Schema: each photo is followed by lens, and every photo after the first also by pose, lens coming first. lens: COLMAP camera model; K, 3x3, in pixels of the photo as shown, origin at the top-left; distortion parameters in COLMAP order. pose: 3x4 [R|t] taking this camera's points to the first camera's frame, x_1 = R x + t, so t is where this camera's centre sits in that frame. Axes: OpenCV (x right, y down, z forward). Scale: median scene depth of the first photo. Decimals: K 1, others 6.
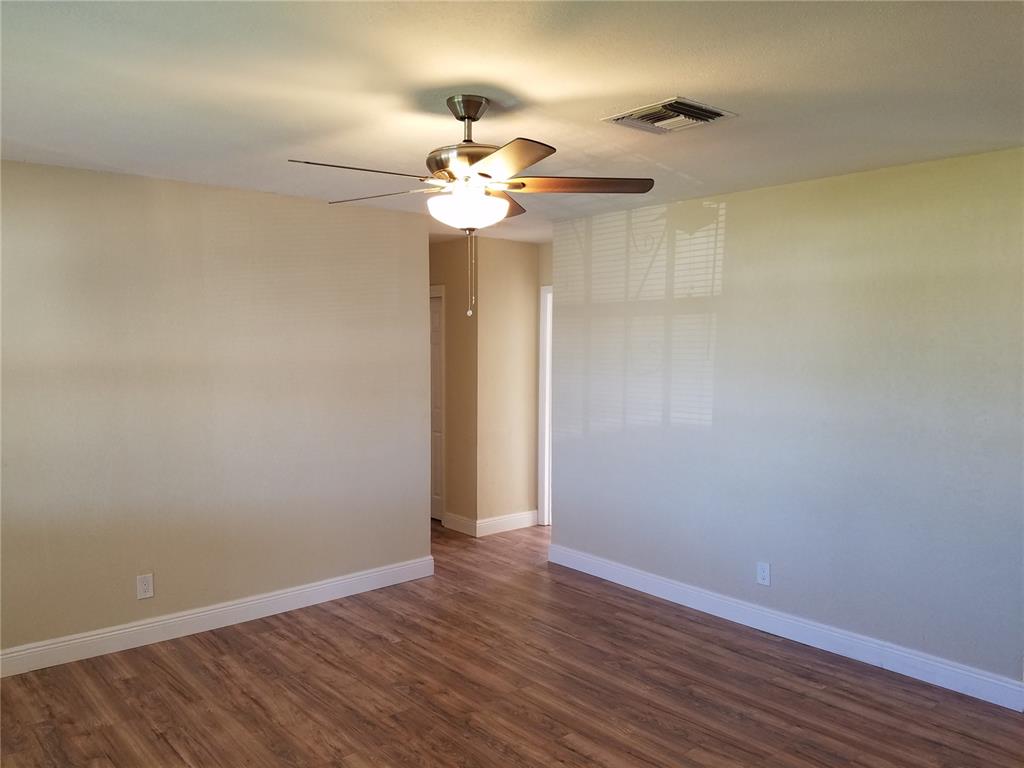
lens RADIAL K [[784.1, 0, 512.0], [0, 784.1, 384.0], [0, 0, 1]] dist [-0.000714, -0.000513]
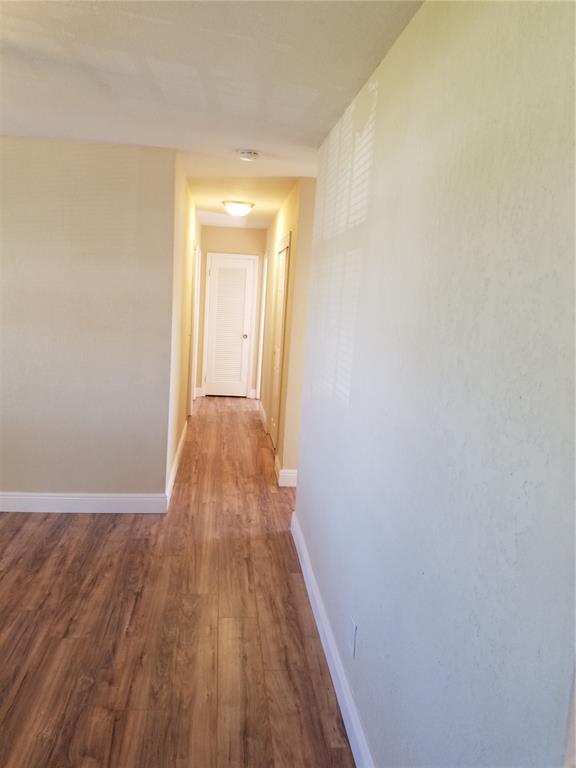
lens RADIAL K [[587.5, 0, 288.0], [0, 587.5, 384.0], [0, 0, 1]] dist [-0.082832, -0.001421]
pose [[0.824198, 0.135889, -0.549757, 0.487448], [-0.083779, 0.989360, 0.118948, -0.030856], [0.560071, -0.051979, 0.826813, 0.539874]]
